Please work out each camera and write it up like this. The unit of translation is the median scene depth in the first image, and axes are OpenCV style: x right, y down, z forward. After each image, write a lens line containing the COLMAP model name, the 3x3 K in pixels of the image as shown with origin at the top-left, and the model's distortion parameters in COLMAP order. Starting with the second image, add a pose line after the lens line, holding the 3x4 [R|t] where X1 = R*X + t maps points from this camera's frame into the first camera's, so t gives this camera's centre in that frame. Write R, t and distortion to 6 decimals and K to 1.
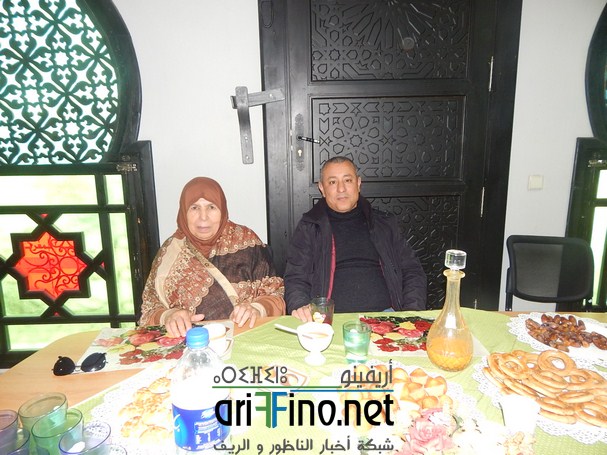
lens RADIAL K [[429.8, 0, 303.9], [0, 429.8, 222.7], [0, 0, 1]] dist [-0.009968, -0.002941]
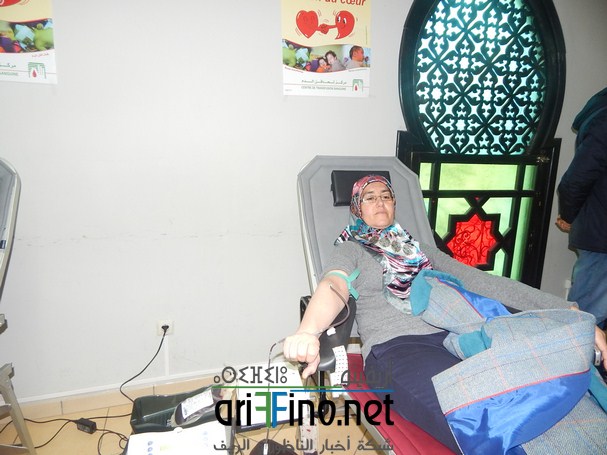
lens RADIAL K [[429.8, 0, 306.8], [0, 429.8, 232.7], [0, 0, 1]] dist [-0.009968, -0.002941]
pose [[0.954509, -0.022734, 0.297313, -1.417506], [0.020467, 0.999733, 0.010734, 0.053401], [-0.297478, -0.004161, 0.954720, 0.030221]]
